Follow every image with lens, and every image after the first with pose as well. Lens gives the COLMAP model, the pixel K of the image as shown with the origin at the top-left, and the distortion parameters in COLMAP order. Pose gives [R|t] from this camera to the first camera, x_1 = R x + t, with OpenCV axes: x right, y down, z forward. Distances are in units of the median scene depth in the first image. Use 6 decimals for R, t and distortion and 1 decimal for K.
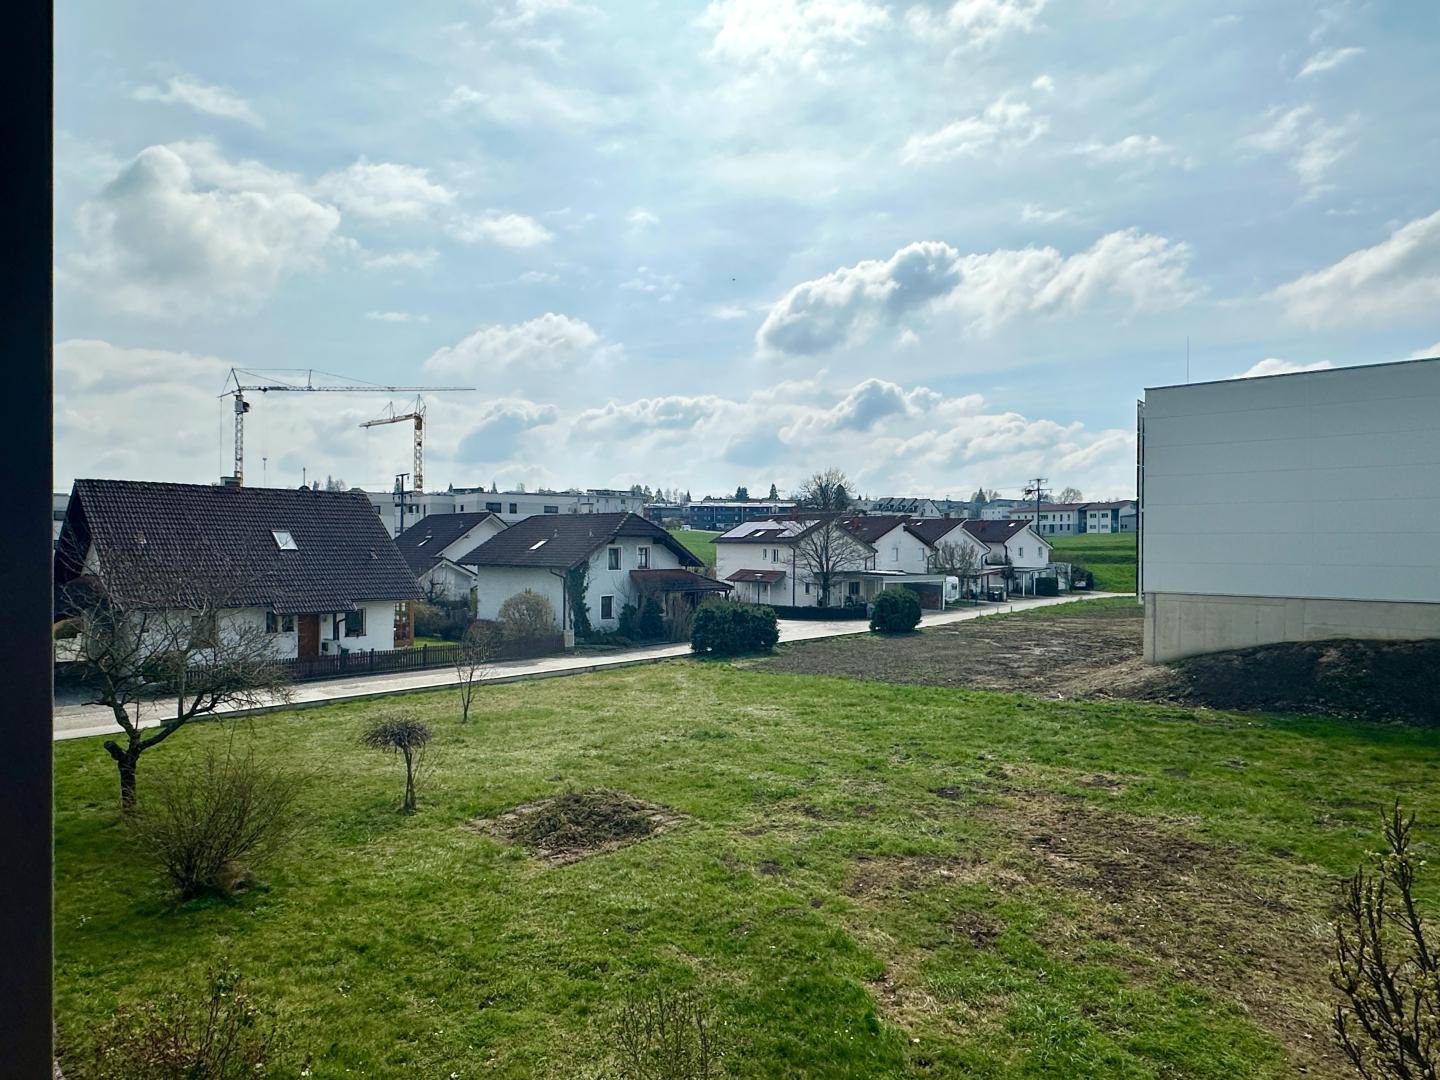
lens RADIAL K [[869.2, 0, 714.8], [0, 869.2, 545.3], [0, 0, 1]] dist [-0.002155, 0.002370]
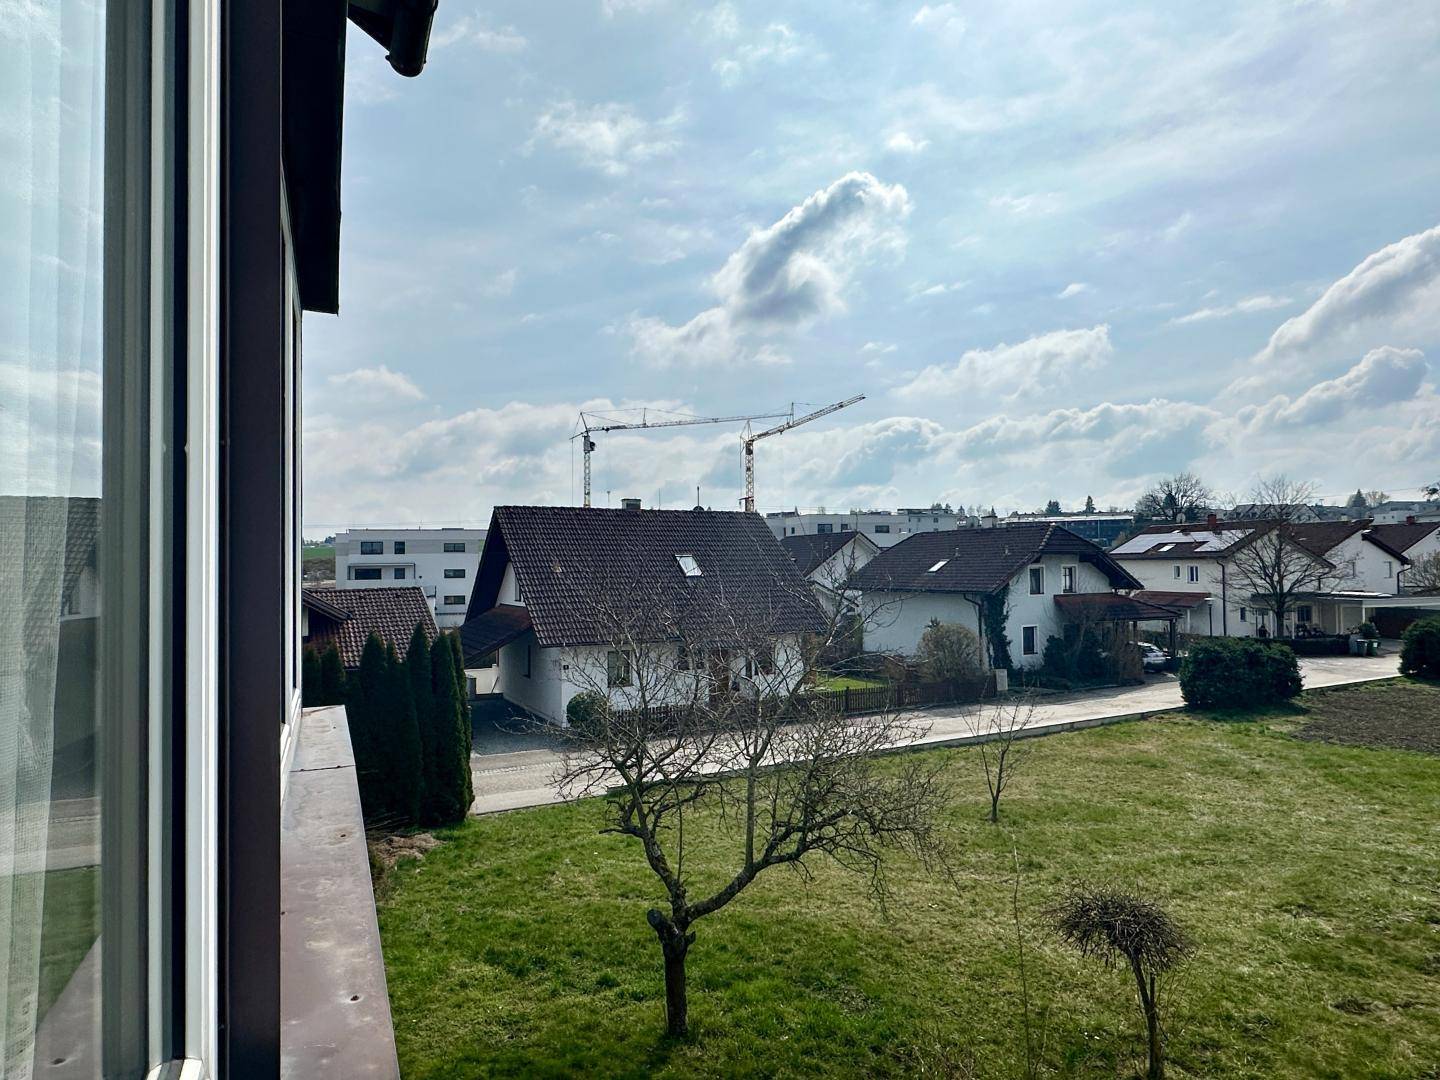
lens RADIAL K [[869.2, 0, 722.6], [0, 869.2, 541.2], [0, 0, 1]] dist [-0.002155, 0.002370]
pose [[0.942057, -0.027650, -0.334312, -0.119163], [0.017983, 0.999327, -0.031978, -0.001556], [0.334972, 0.024114, 0.941920, 0.120677]]
